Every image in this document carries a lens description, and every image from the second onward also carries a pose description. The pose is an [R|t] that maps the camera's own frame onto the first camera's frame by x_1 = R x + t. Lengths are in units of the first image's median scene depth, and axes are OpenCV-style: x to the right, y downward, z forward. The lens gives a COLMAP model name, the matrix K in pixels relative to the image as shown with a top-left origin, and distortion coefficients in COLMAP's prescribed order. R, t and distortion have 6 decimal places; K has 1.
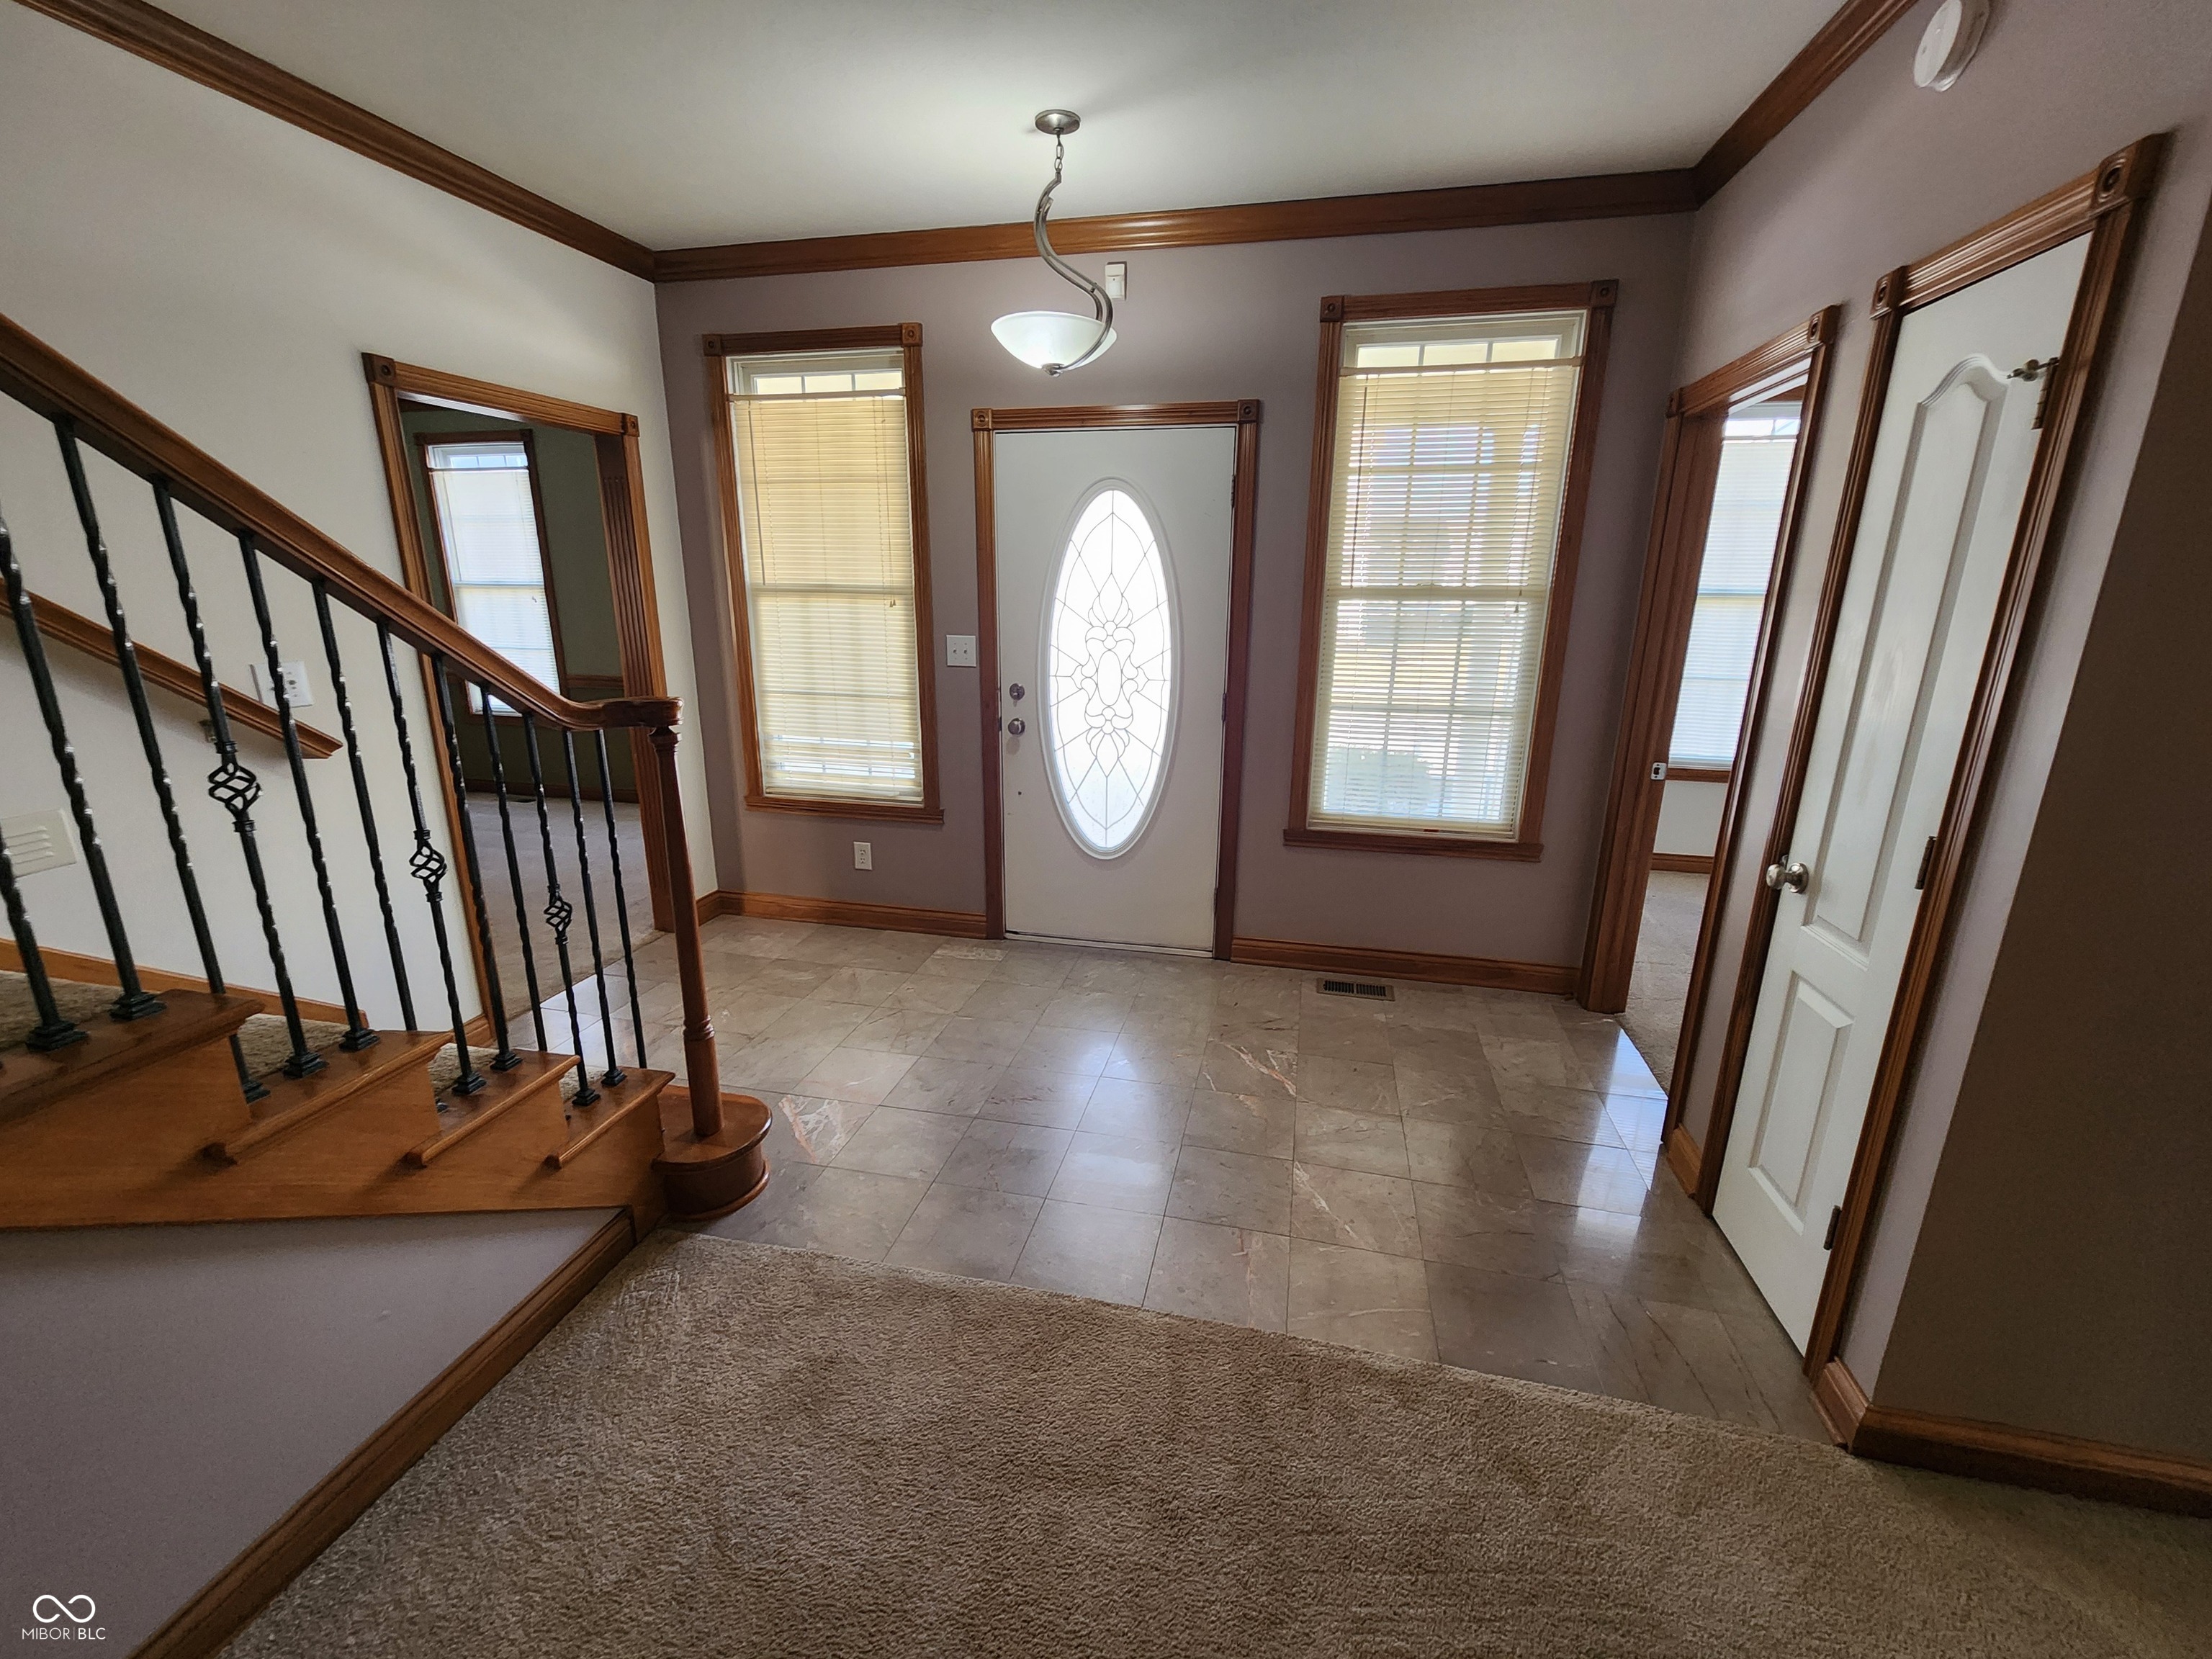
lens RADIAL K [[917.0, 0, 1103.3], [0, 917.0, 838.3], [0, 0, 1]] dist [0.002154, -0.000114]
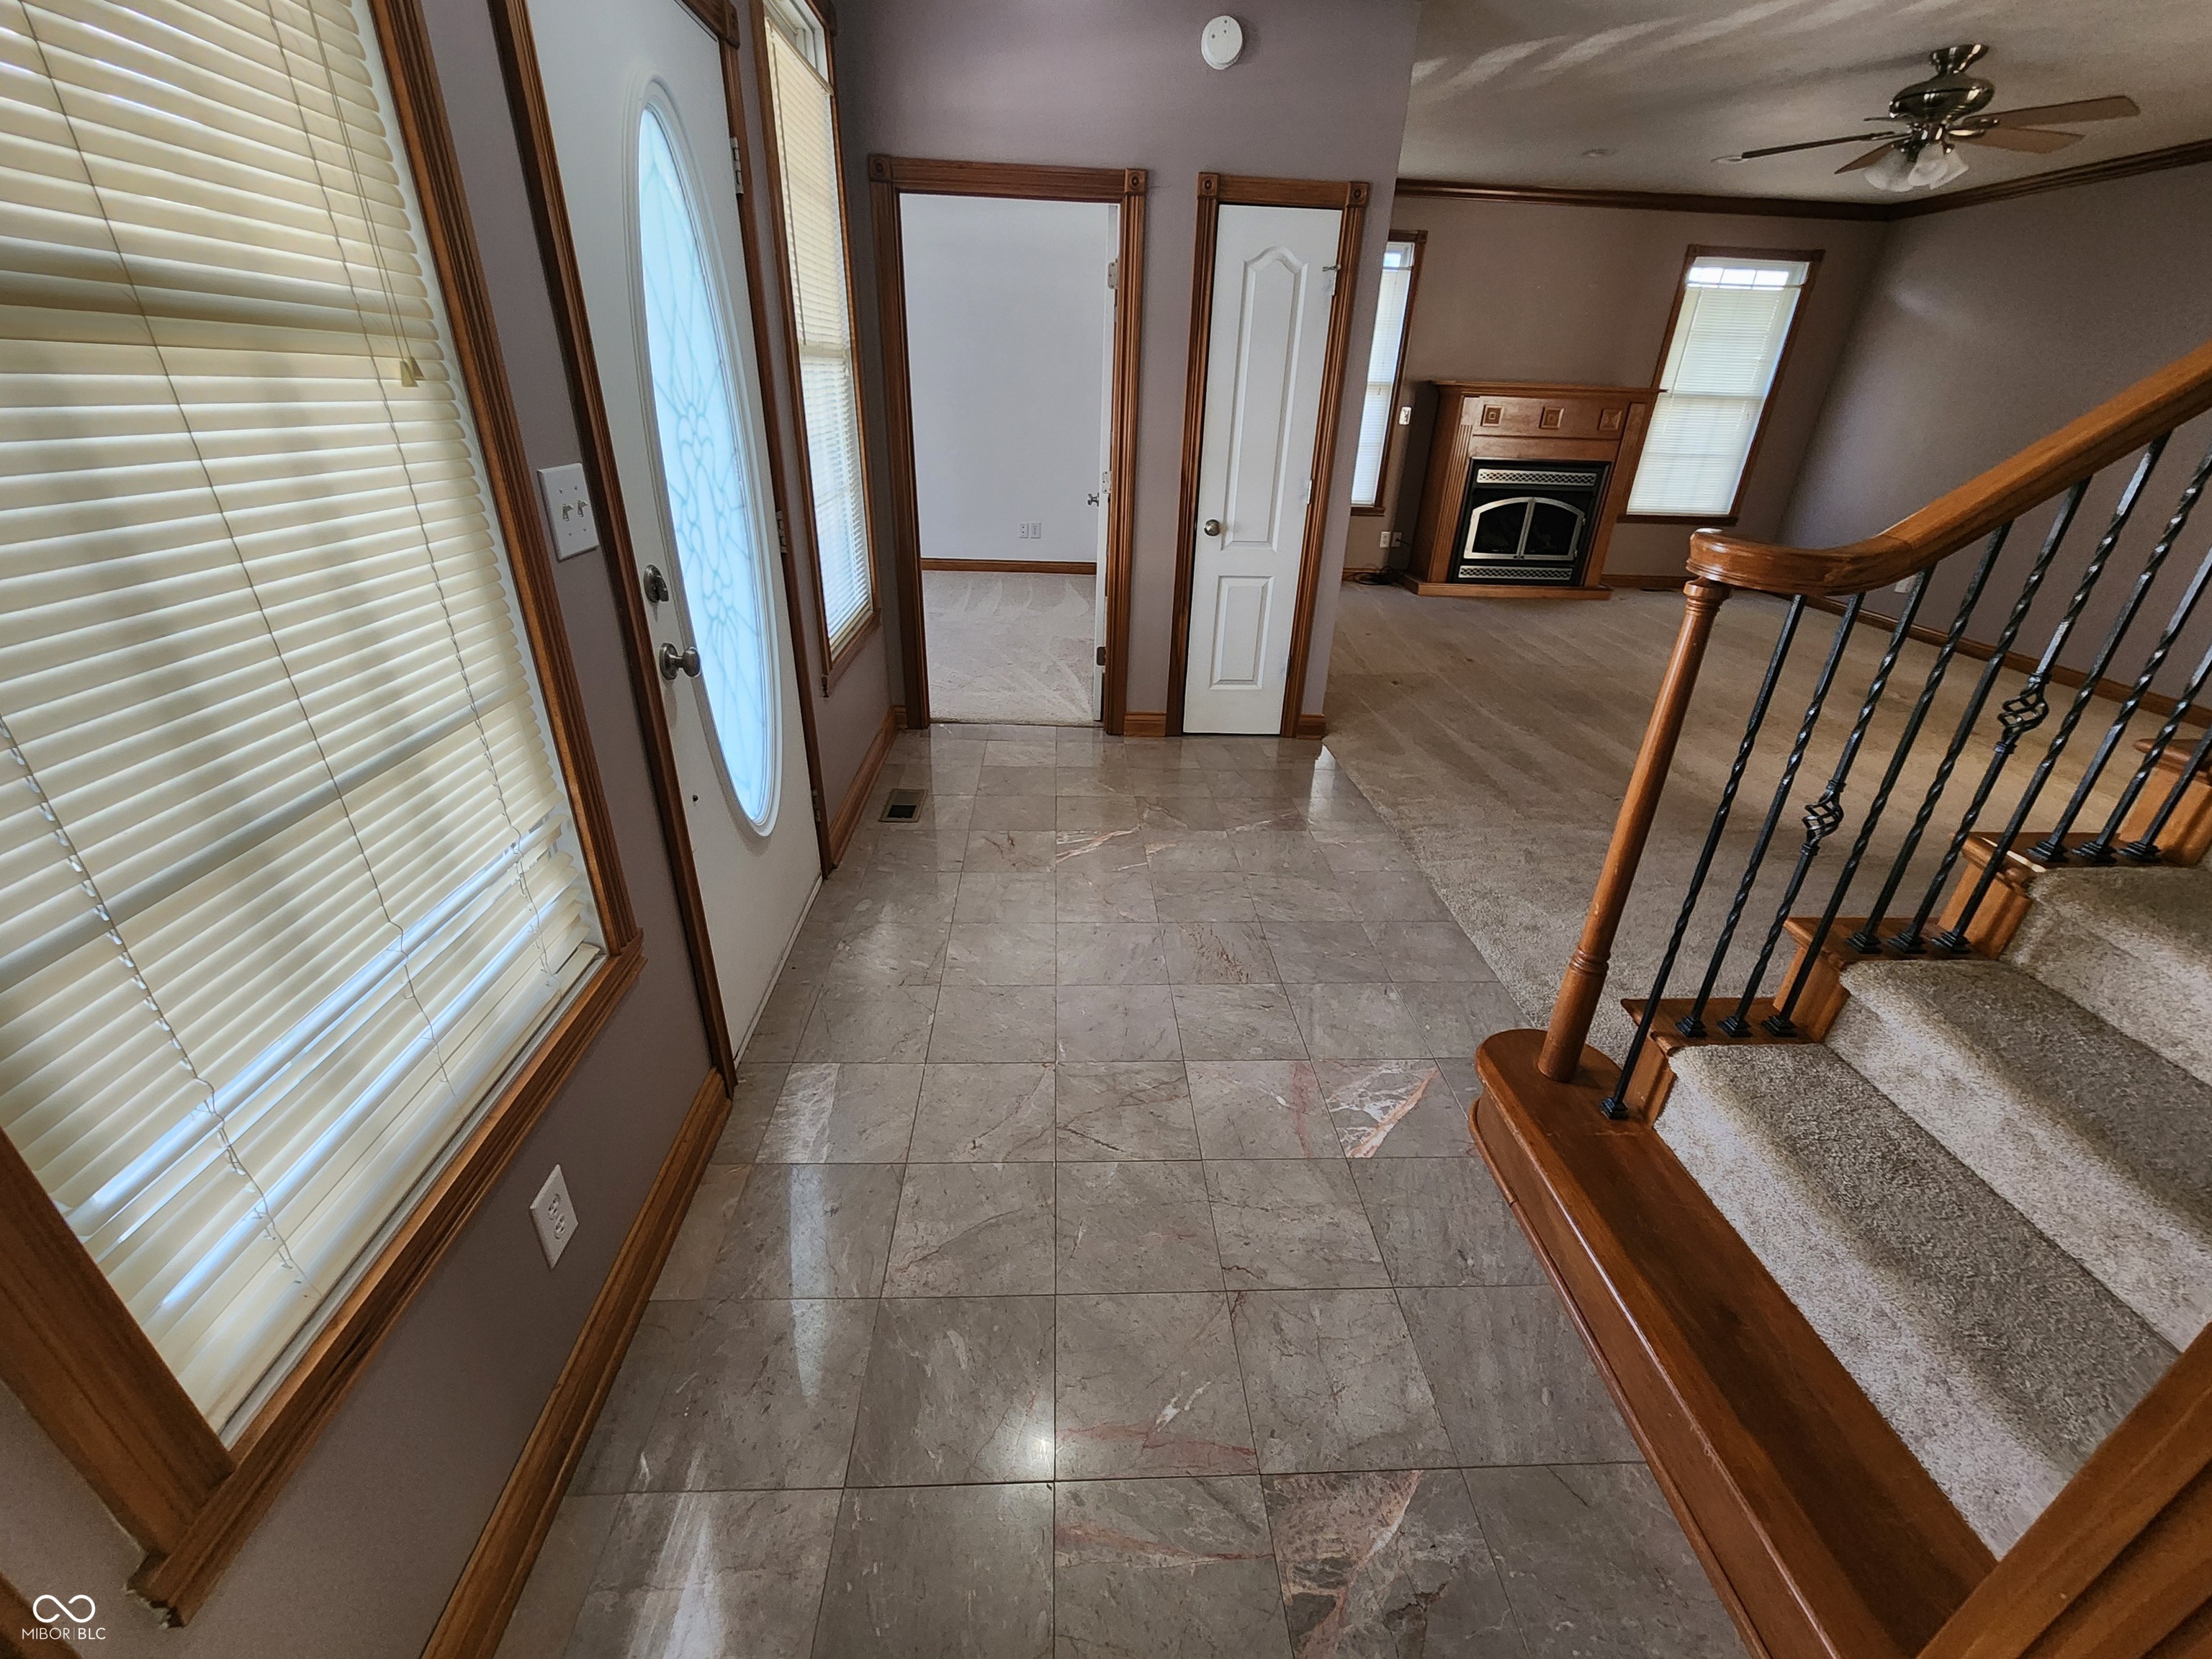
lens RADIAL K [[917.0, 0, 1103.3], [0, 917.0, 838.3], [0, 0, 1]] dist [0.002154, -0.000114]
pose [[-0.279136, -0.443985, 0.851446, -0.597371], [0.224220, 0.832043, 0.507376, -0.239169], [-0.933707, 0.332538, -0.132703, 0.916139]]
